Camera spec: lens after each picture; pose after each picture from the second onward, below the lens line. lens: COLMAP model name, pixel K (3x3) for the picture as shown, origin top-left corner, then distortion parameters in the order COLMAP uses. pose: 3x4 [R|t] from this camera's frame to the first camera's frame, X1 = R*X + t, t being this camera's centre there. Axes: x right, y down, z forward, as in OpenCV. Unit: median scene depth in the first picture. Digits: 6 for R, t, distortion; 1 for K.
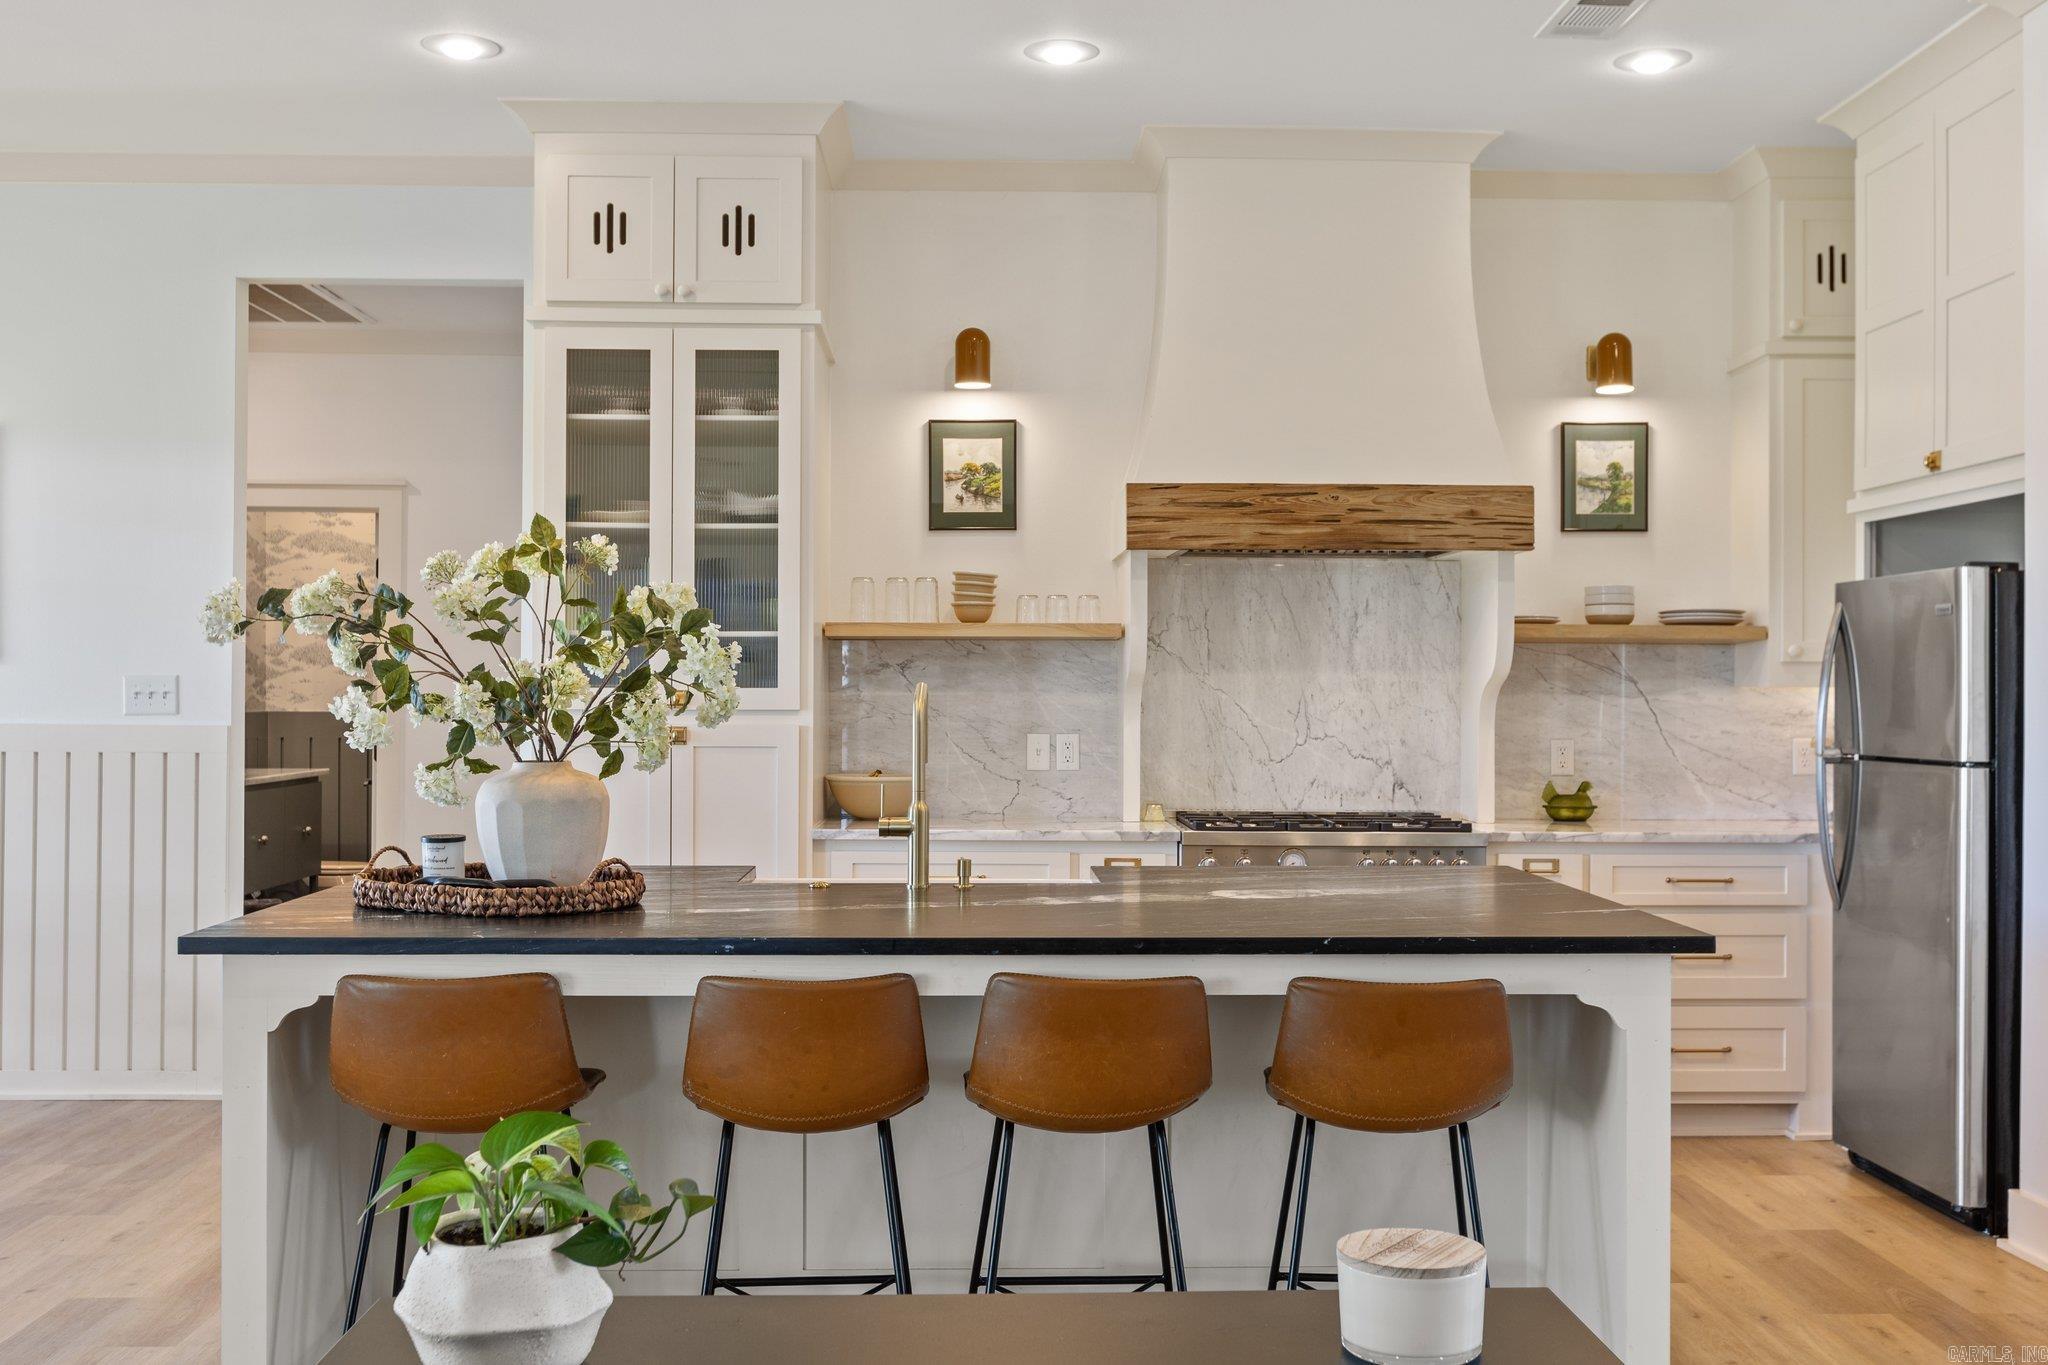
lens RADIAL K [[1995.9, 0, 1042.9], [0, 1995.9, 688.6], [0, 0, 1]] dist [-0.000956, 0.000000]
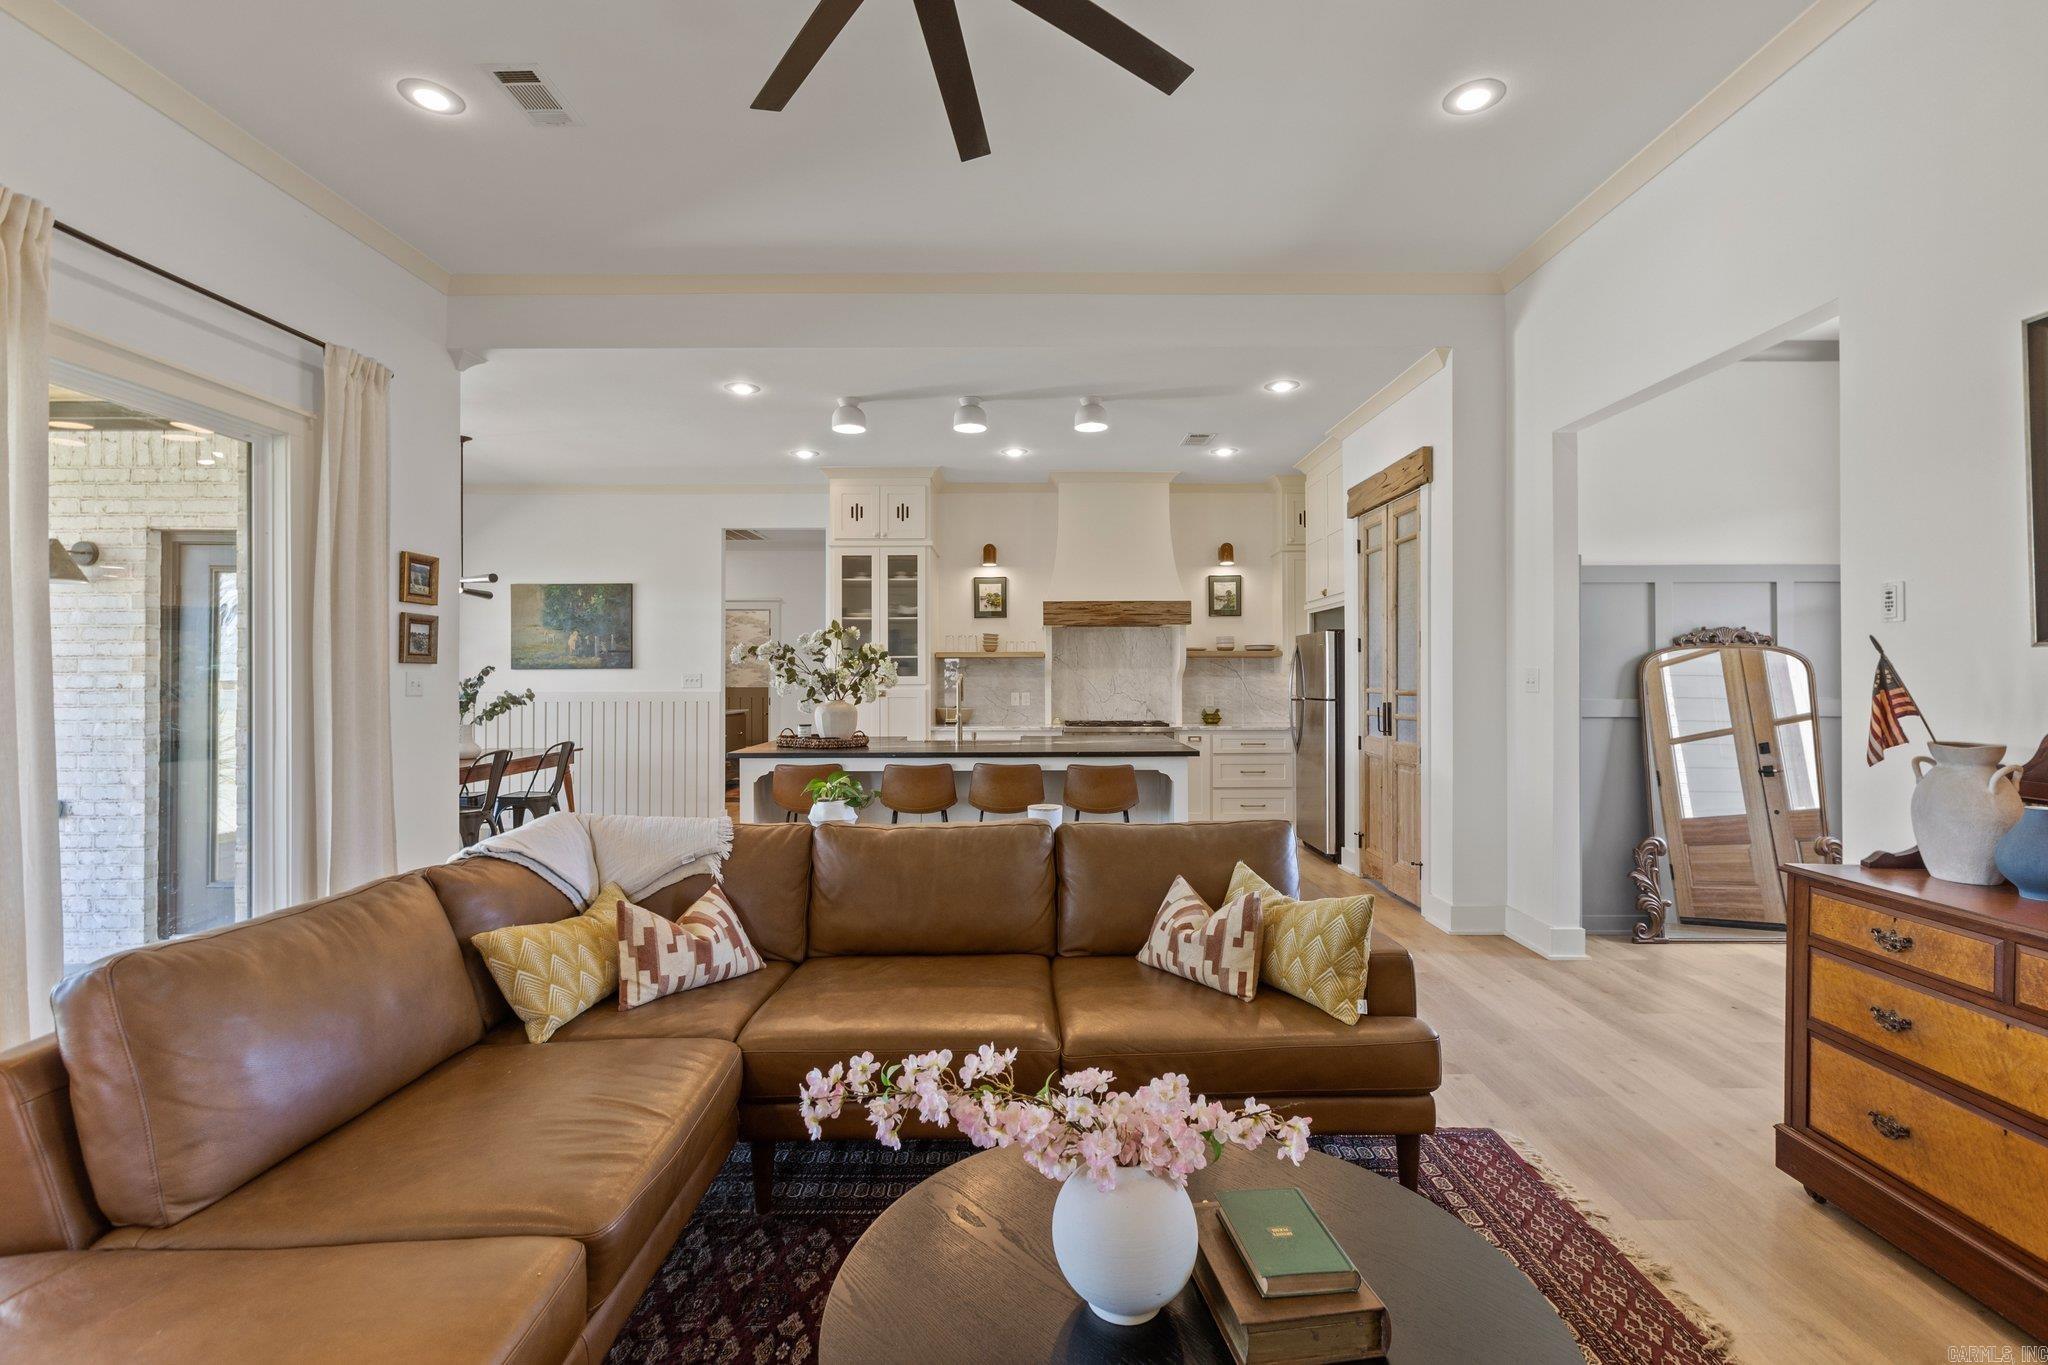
lens RADIAL K [[926.3, 0, 1034.2], [0, 926.3, 672.0], [0, 0, 1]] dist [0.003115, -0.001880]
pose [[0.999598, -0.007331, -0.027373, 0.060080], [0.007195, 0.999961, -0.005066, 0.001485], [0.027409, 0.004867, 0.999612, -0.267507]]
